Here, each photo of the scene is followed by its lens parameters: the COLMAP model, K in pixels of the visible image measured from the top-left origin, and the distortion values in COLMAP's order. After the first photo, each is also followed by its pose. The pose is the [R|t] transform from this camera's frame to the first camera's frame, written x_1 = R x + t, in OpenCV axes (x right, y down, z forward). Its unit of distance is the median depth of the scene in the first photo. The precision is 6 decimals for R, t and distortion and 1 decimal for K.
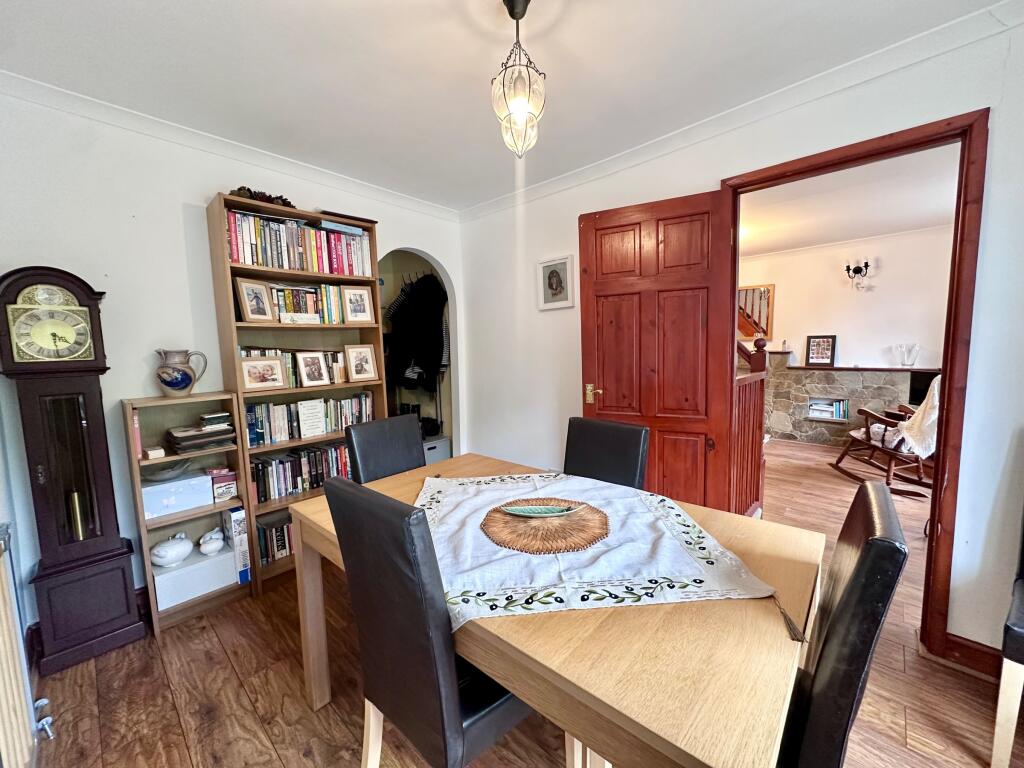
lens RADIAL K [[409.1, 0, 513.2], [0, 409.1, 384.5], [0, 0, 1]] dist [-0.004557, 0.000092]
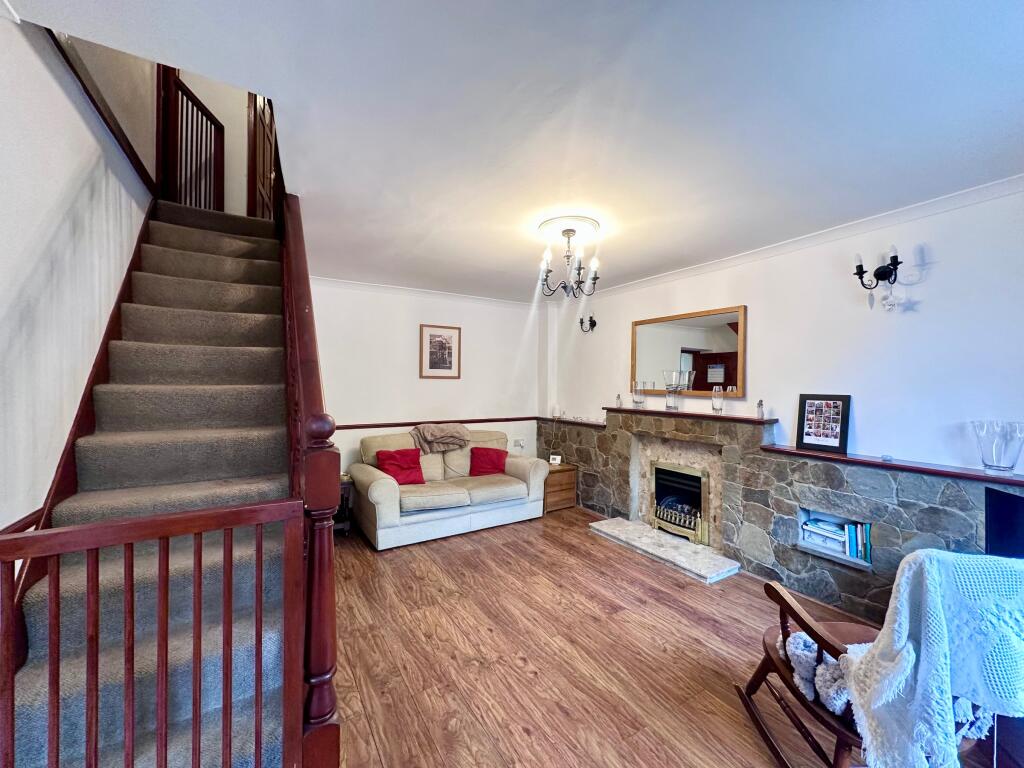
lens RADIAL K [[409.1, 0, 515.4], [0, 409.1, 384.9], [0, 0, 1]] dist [-0.004557, 0.000092]
pose [[0.965175, 0.028070, -0.260094, 0.505121], [-0.051411, 0.995191, -0.083374, -0.066963], [0.256503, 0.093842, 0.961977, 0.373217]]
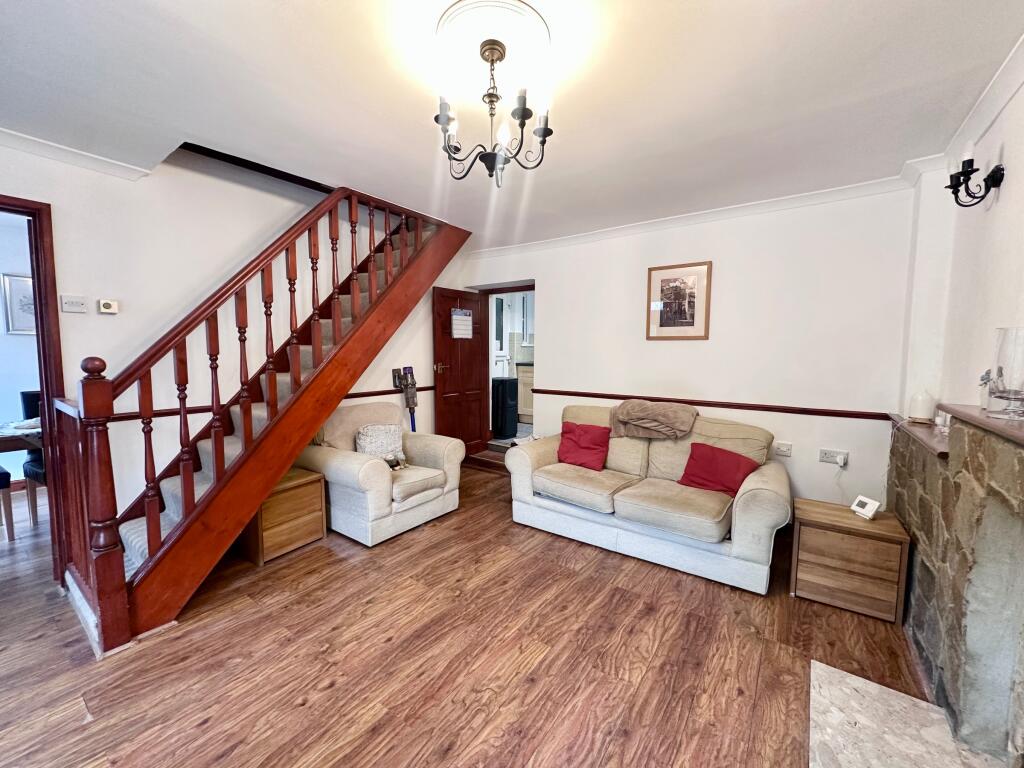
lens RADIAL K [[409.1, 0, 510.8], [0, 409.1, 384.7], [0, 0, 1]] dist [-0.004557, 0.000092]
pose [[0.123448, 0.100331, -0.987266, 0.731276], [-0.101996, 0.990890, 0.087946, -0.108895], [0.987095, 0.089841, 0.132557, 0.876827]]
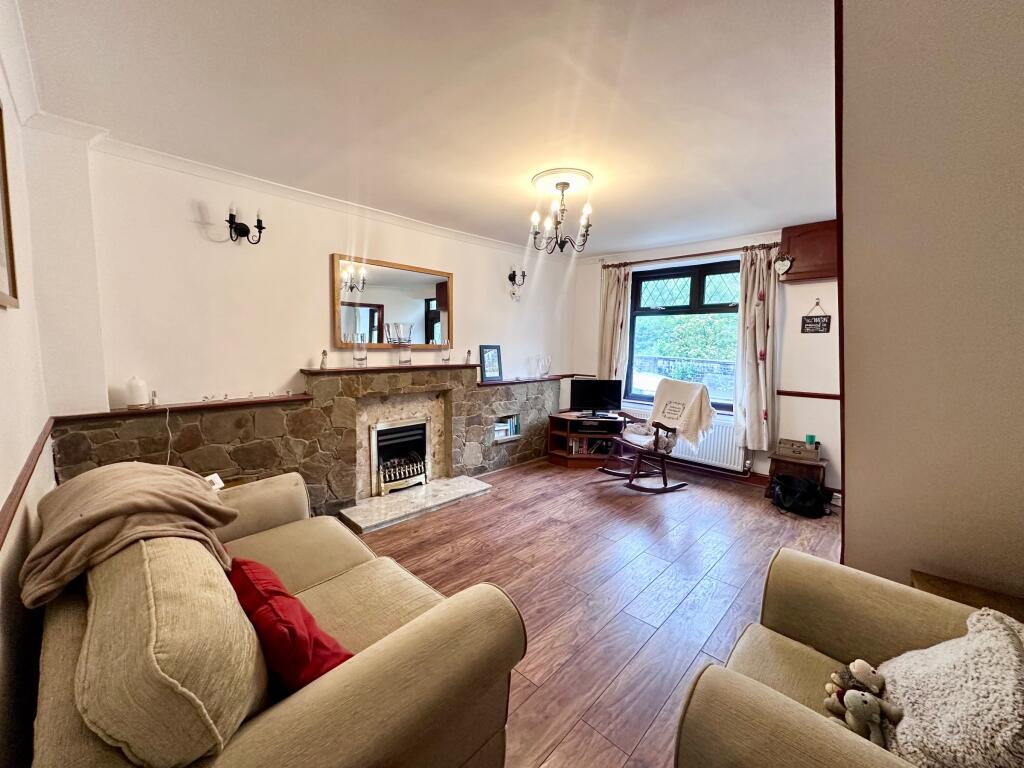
lens RADIAL K [[409.1, 0, 512.8], [0, 409.1, 380.7], [0, 0, 1]] dist [-0.004557, 0.000092]
pose [[0.014013, -0.072055, 0.997302, -0.117760], [0.083167, 0.994028, 0.070650, -0.103867], [-0.996437, 0.081953, 0.019922, 0.954056]]
